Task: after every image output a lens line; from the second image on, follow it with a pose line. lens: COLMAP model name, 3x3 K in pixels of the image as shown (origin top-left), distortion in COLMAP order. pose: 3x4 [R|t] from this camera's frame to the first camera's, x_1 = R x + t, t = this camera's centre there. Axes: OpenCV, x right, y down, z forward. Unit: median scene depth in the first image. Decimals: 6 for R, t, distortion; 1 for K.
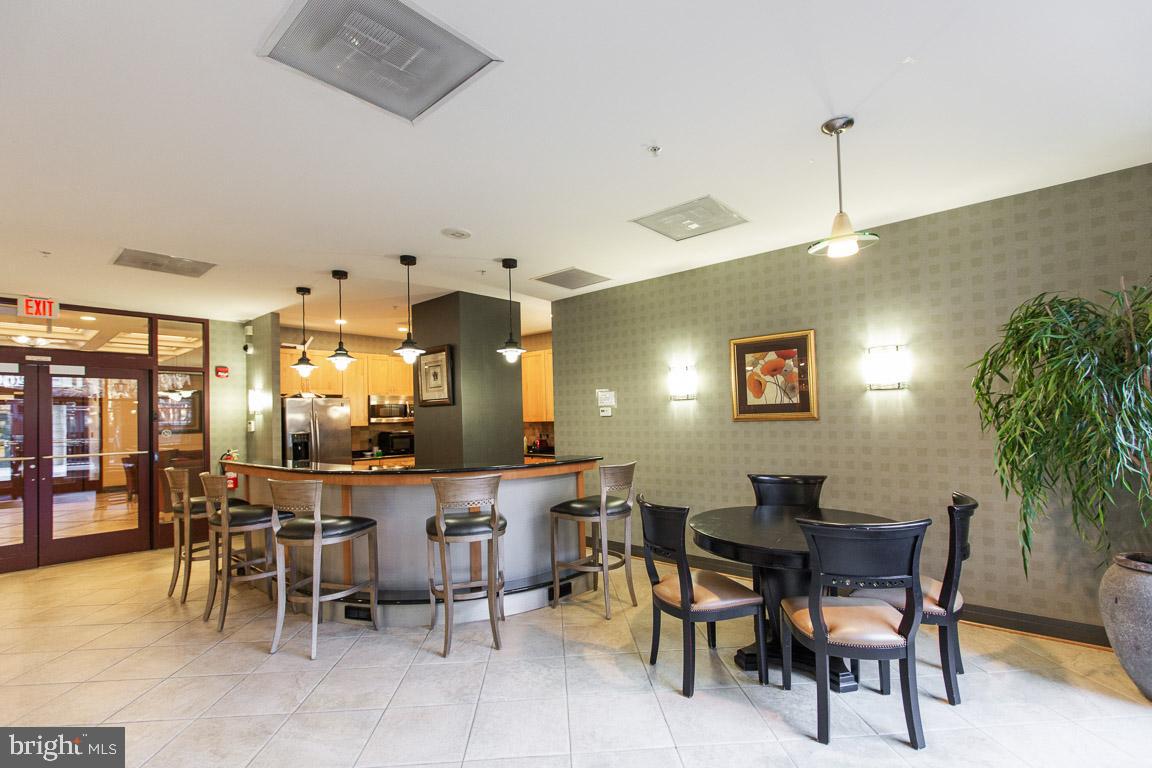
lens RADIAL K [[520.4, 0, 576.6], [0, 520.4, 419.8], [0, 0, 1]] dist [0.001014, 0.000151]
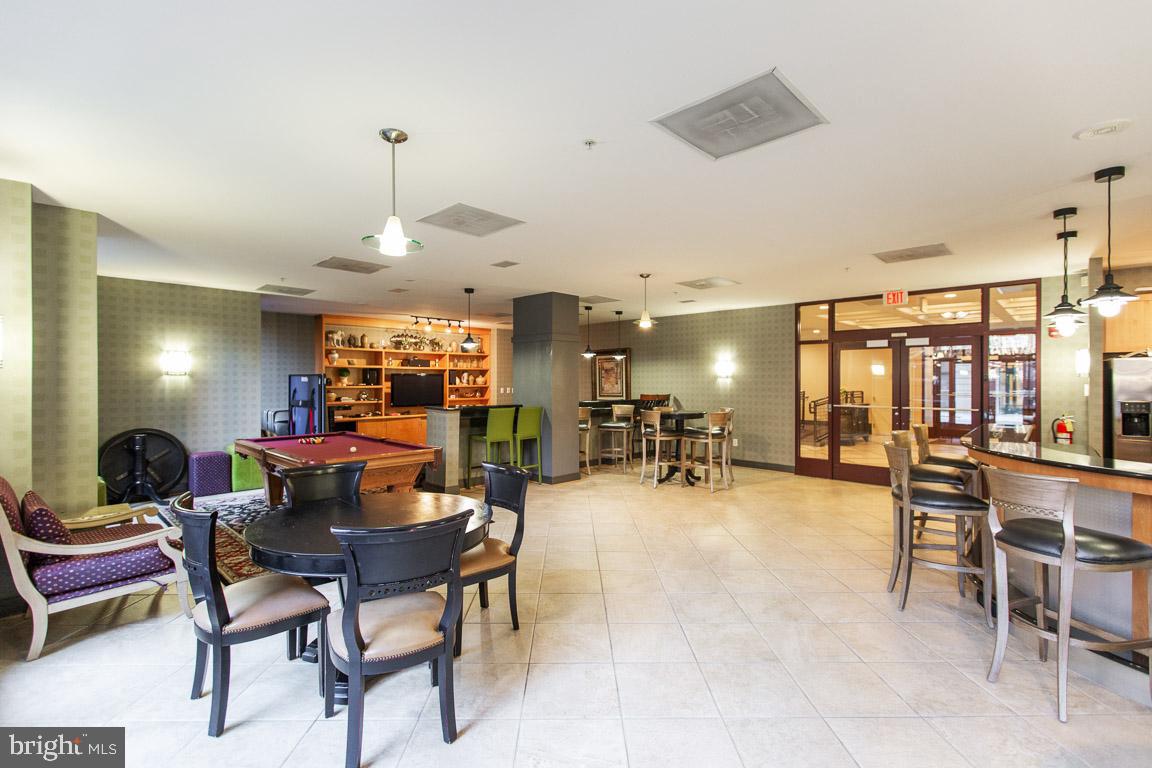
lens RADIAL K [[523.0, 0, 576.0], [0, 523.0, 384.0], [0, 0, 1]] dist [0.000615, 0.000086]
pose [[-0.057084, 0.022266, -0.998121, 0.364821], [-0.003706, 0.999740, 0.022515, -0.017248], [0.998363, 0.004984, -0.056987, 0.235816]]
